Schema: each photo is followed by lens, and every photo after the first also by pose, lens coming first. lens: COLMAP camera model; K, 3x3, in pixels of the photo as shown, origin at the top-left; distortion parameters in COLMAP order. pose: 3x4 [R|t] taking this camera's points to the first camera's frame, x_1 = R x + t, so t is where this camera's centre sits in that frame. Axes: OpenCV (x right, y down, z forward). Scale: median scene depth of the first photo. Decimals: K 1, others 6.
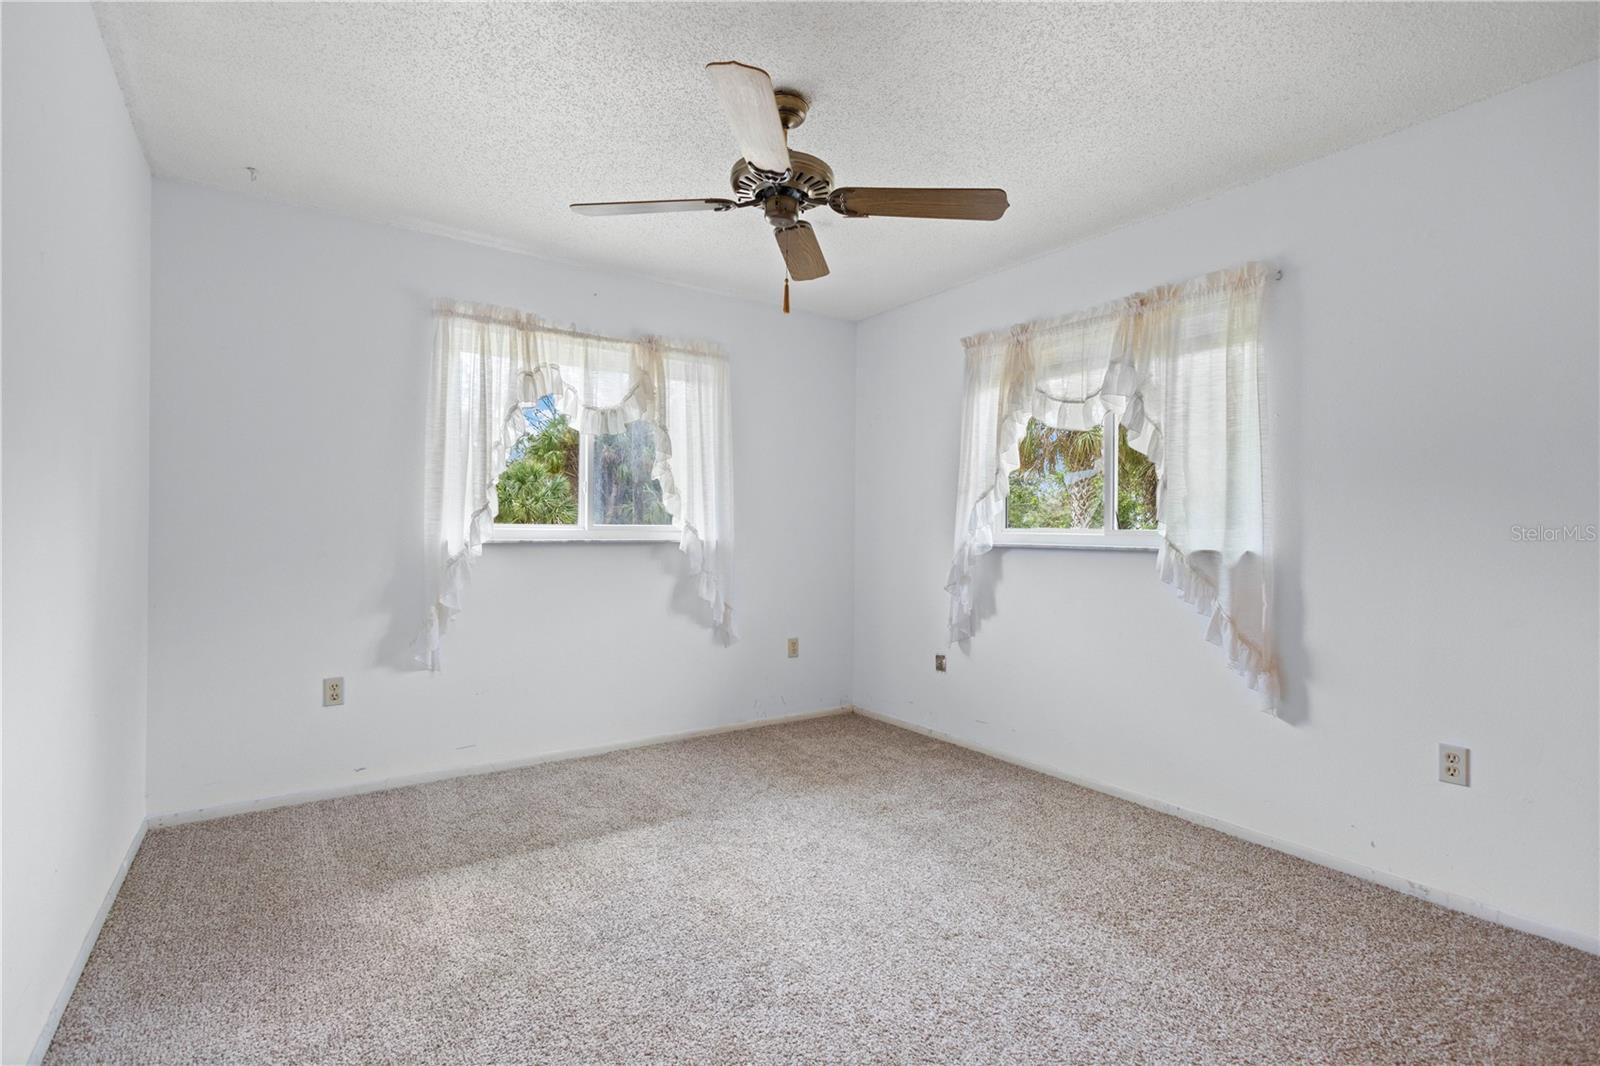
lens RADIAL K [[740.0, 0, 807.4], [0, 740.0, 534.0], [0, 0, 1]] dist [0.006086, -0.000696]
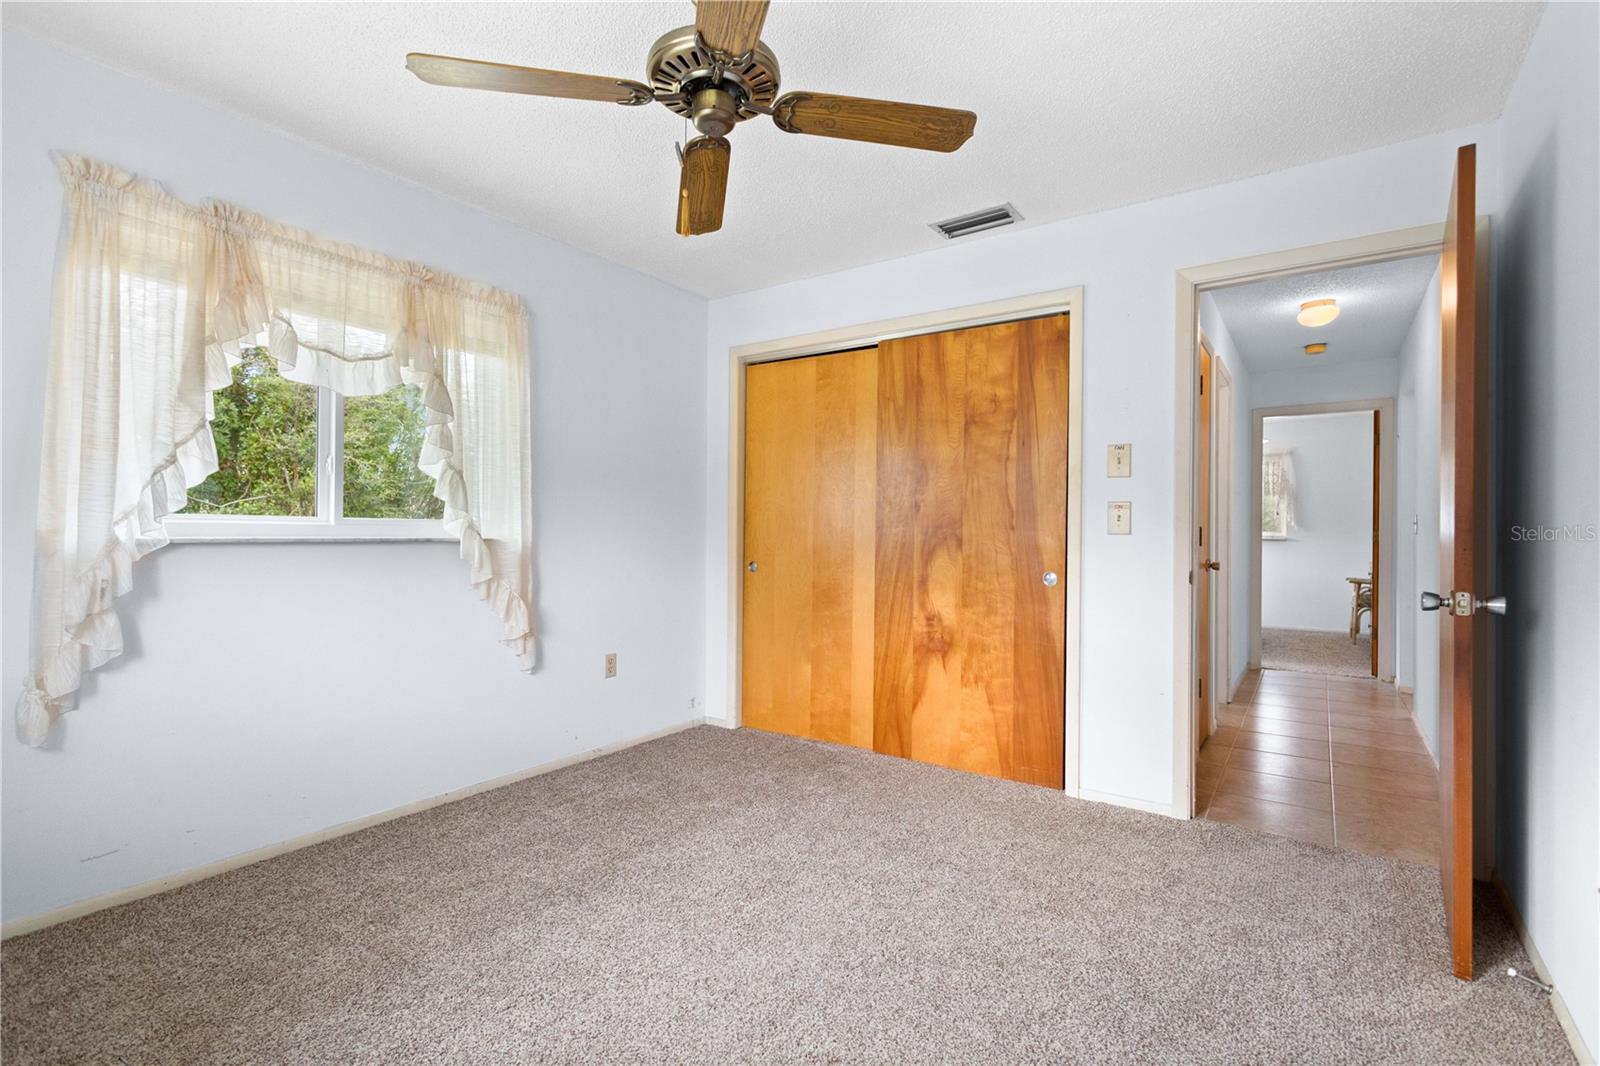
lens RADIAL K [[740.0, 0, 806.6], [0, 740.0, 527.1], [0, 0, 1]] dist [0.006086, -0.000696]
pose [[-0.354270, -0.021670, 0.934892, -0.542445], [-0.016792, 0.999718, 0.016809, -0.018140], [-0.934992, -0.009744, -0.354534, 0.788711]]
